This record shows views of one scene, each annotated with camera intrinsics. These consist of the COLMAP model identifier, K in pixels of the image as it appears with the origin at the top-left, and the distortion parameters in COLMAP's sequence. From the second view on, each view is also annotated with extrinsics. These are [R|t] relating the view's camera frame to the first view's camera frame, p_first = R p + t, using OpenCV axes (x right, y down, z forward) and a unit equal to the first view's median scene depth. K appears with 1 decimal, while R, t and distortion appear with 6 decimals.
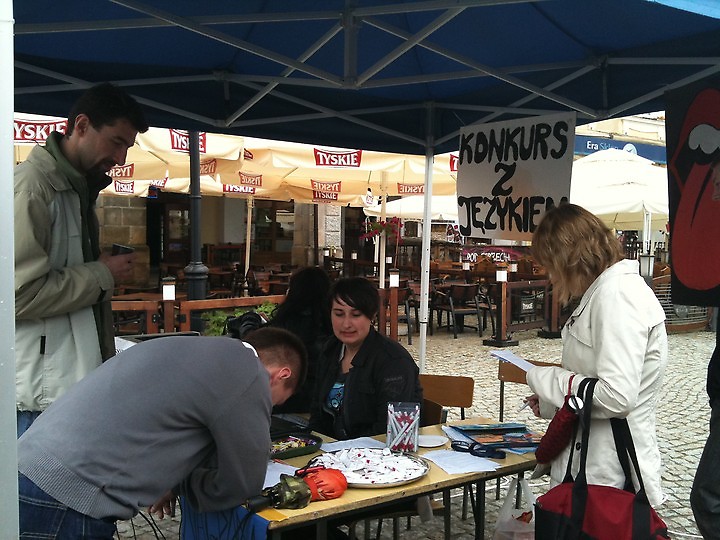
lens RADIAL K [[755.8, 0, 360.0], [0, 755.8, 270.0], [0, 0, 1]] dist [0.078539, -0.318751]
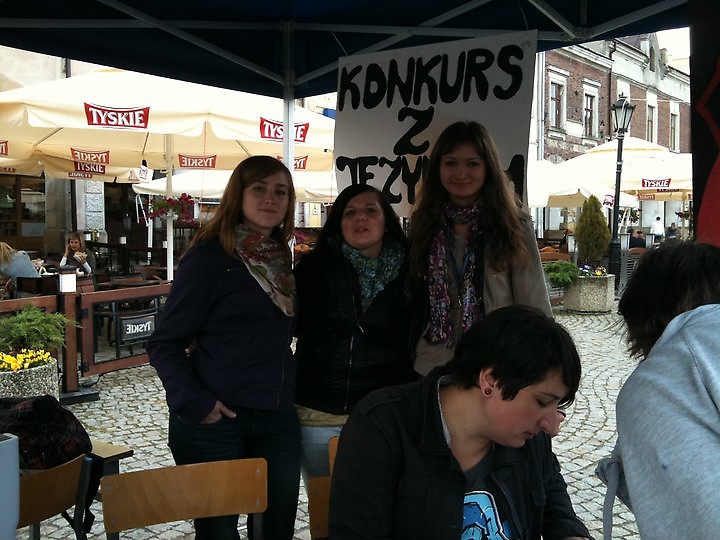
lens RADIAL K [[755.8, 0, 360.0], [0, 755.8, 270.0], [0, 0, 1]] dist [0.078539, -0.318751]
pose [[0.950203, -0.026196, 0.310528, -0.071570], [0.018684, 0.999457, 0.027140, -0.010241], [-0.311070, -0.019987, 0.950177, 0.318284]]
